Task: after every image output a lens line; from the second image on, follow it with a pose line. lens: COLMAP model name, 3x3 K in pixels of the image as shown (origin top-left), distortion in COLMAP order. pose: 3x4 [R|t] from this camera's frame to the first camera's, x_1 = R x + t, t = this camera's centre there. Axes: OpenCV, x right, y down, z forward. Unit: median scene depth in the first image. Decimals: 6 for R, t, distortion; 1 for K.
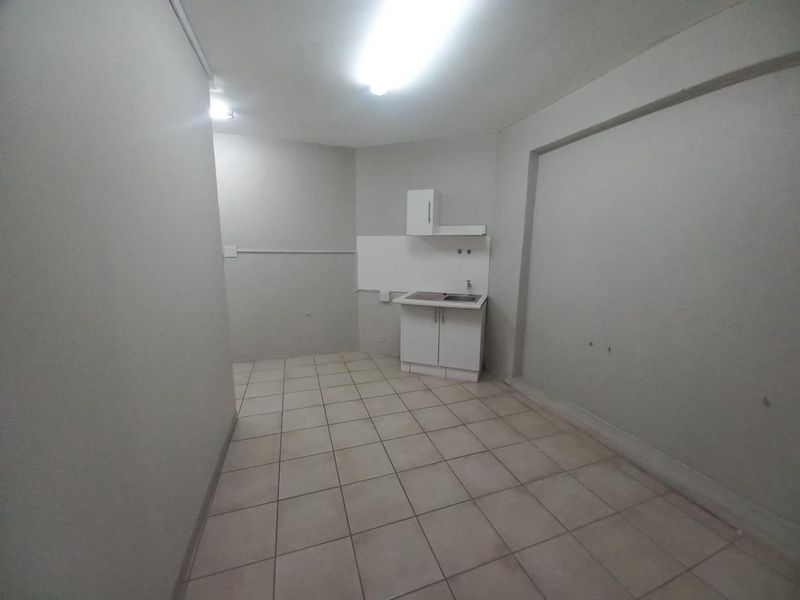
lens RADIAL K [[309.3, 0, 400.0], [0, 309.3, 300.0], [0, 0, 1]] dist [-0.001755, -0.000213]
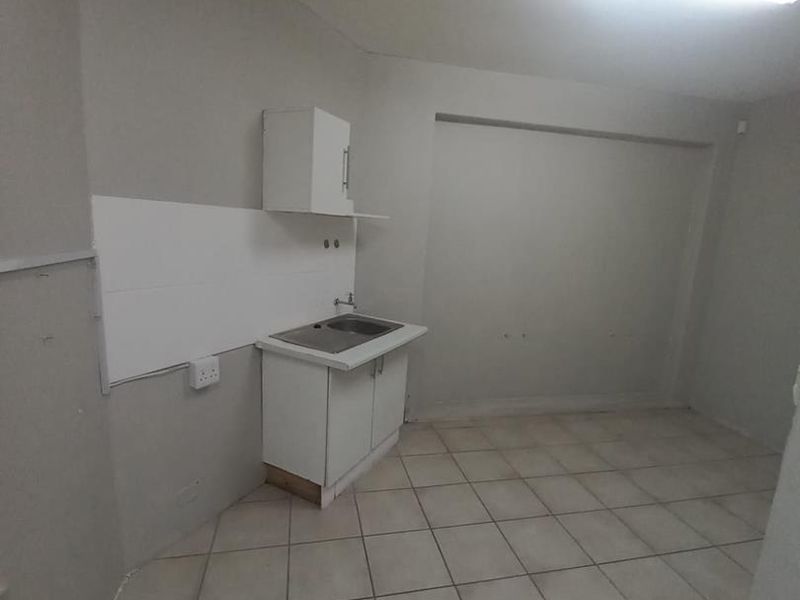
lens RADIAL K [[426.5, 0, 400.0], [0, 426.5, 300.0], [0, 0, 1]] dist [-0.002534, -0.000452]
pose [[0.106855, -0.172785, 0.979146, -0.577847], [0.111571, 0.980648, 0.160875, -0.174696], [-0.987995, 0.092054, 0.124065, 0.829018]]
